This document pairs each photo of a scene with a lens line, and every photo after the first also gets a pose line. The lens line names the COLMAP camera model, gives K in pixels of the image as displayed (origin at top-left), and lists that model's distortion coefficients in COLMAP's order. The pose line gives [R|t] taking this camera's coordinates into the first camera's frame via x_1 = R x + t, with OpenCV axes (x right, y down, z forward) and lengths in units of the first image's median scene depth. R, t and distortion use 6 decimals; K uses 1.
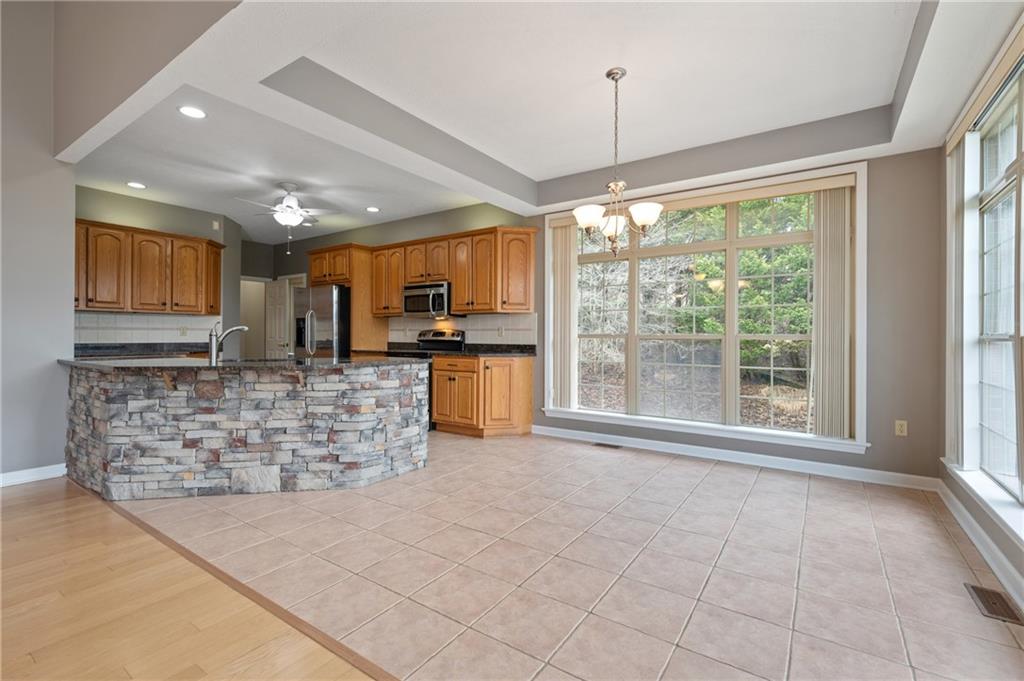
lens RADIAL K [[454.1, 0, 513.5], [0, 454.1, 335.4], [0, 0, 1]] dist [0.000445, -0.000167]
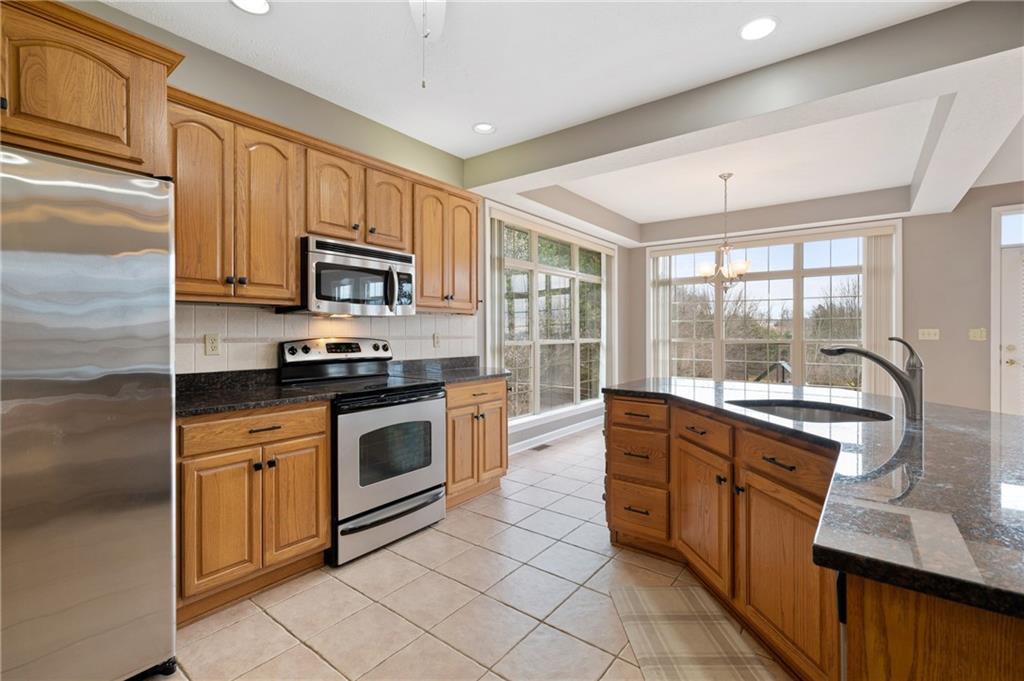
lens RADIAL K [[454.1, 0, 513.5], [0, 454.1, 335.4], [0, 0, 1]] dist [0.000445, -0.000167]
pose [[0.051839, -0.008310, 0.998621, -1.105195], [0.000480, 0.999965, 0.008297, -0.033897], [-0.998655, 0.000049, 0.051841, 1.316572]]
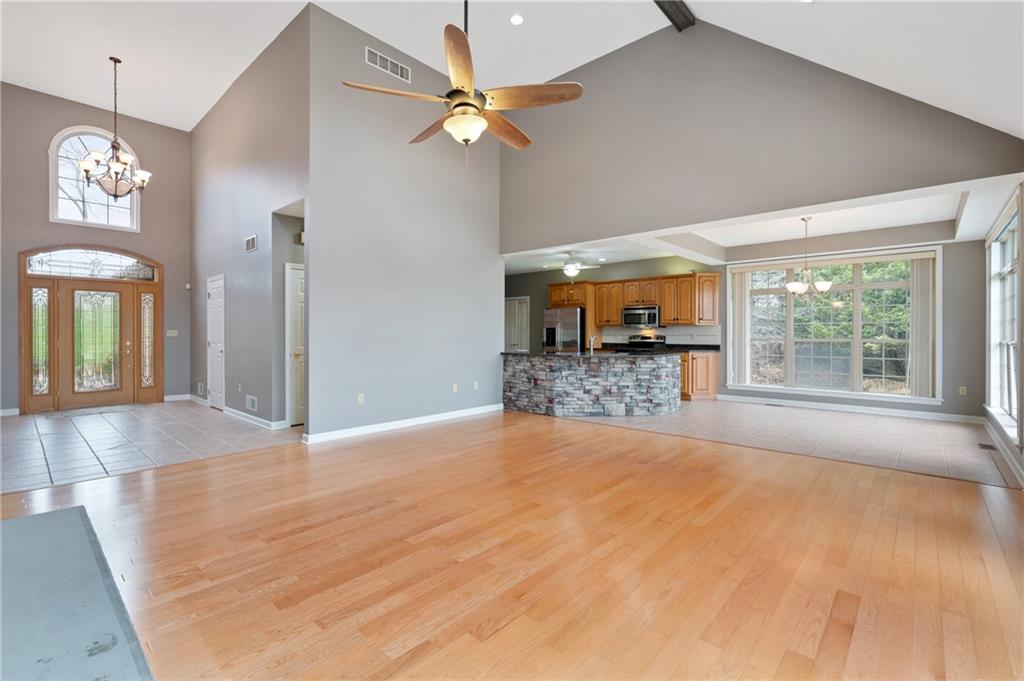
lens RADIAL K [[454.1, 0, 513.5], [0, 454.1, 335.4], [0, 0, 1]] dist [0.000445, -0.000167]
pose [[0.990520, -0.002989, -0.137335, -0.676312], [0.003662, 0.999983, 0.004645, -0.034385], [0.137318, -0.005104, 0.990514, -1.042131]]
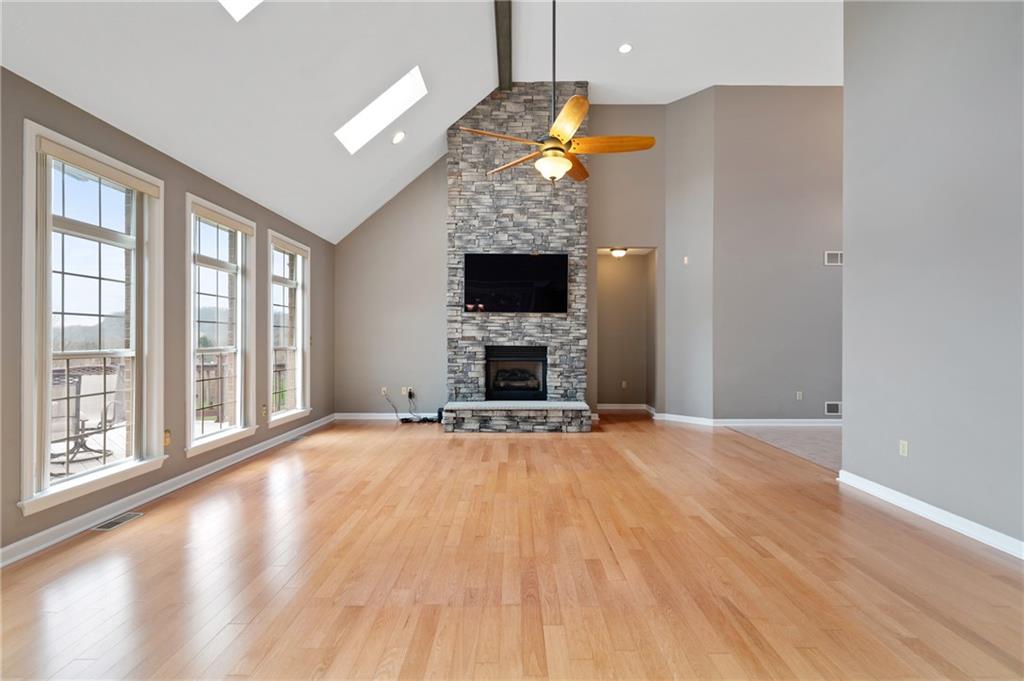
lens RADIAL K [[454.1, 0, 513.5], [0, 454.1, 335.4], [0, 0, 1]] dist [0.000445, -0.000167]
pose [[-0.826513, -0.011248, -0.562805, -0.188400], [-0.007200, 0.999930, -0.009411, -0.033538], [0.562871, -0.003726, -0.826536, 0.766222]]
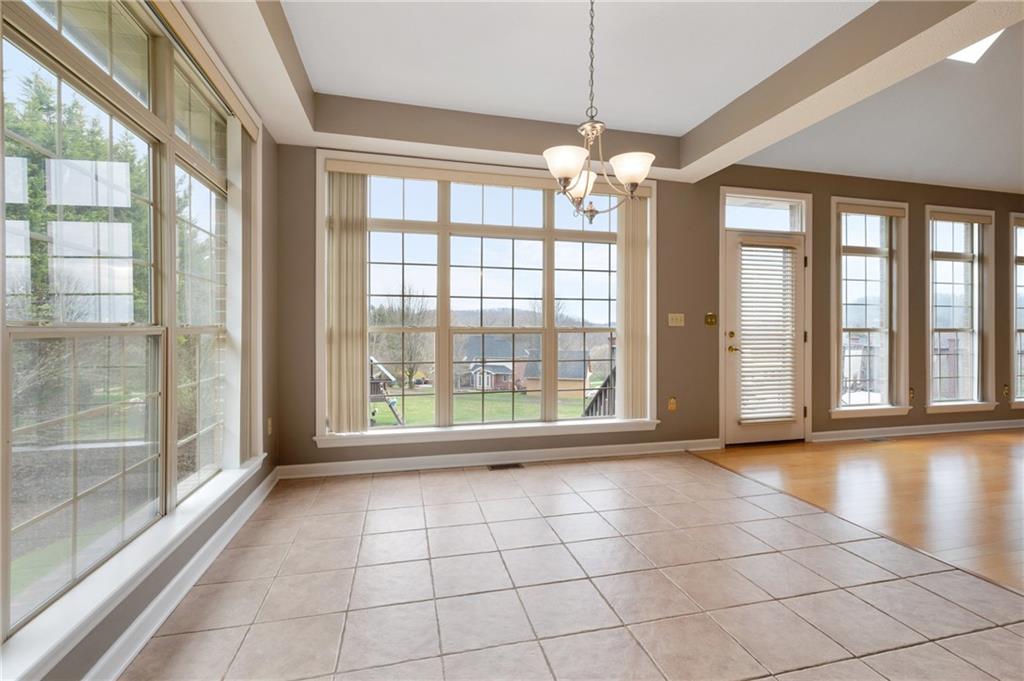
lens RADIAL K [[454.1, 0, 513.5], [0, 454.1, 335.4], [0, 0, 1]] dist [0.000445, -0.000167]
pose [[-0.742743, -0.009946, 0.669502, -0.146446], [-0.001162, 0.999907, 0.013566, 0.000051], [-0.669575, 0.009298, -0.742686, 1.306310]]
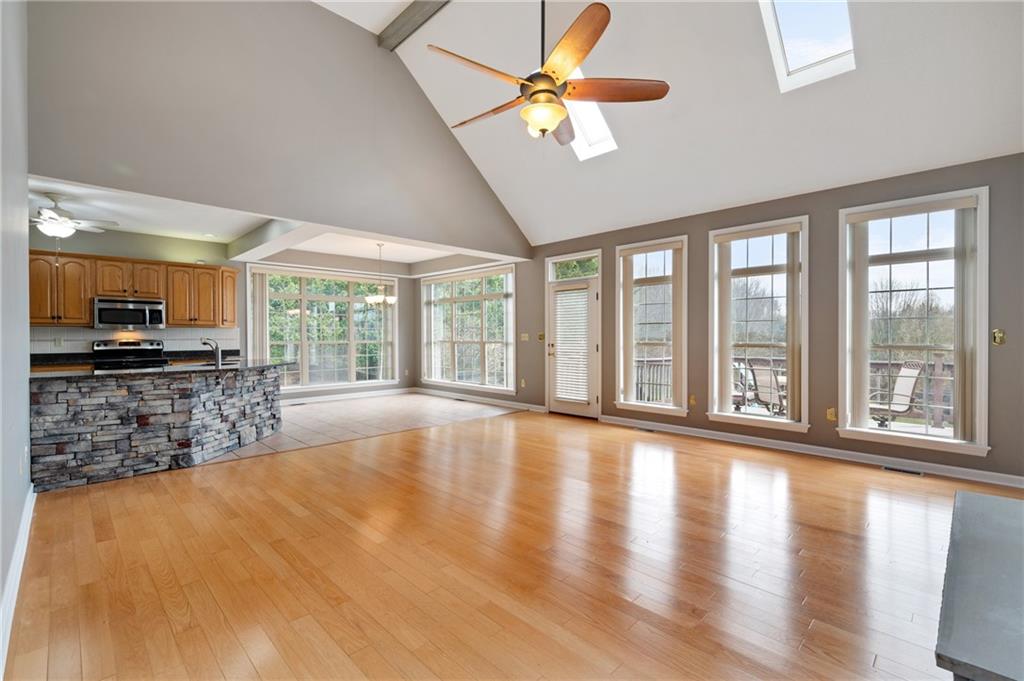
lens RADIAL K [[454.1, 0, 513.5], [0, 454.1, 335.4], [0, 0, 1]] dist [0.000445, -0.000167]
pose [[0.187623, -0.003447, 0.982235, -1.806962], [0.003462, 0.999990, 0.002848, -0.038906], [-0.982235, 0.002866, 0.187633, -0.216037]]
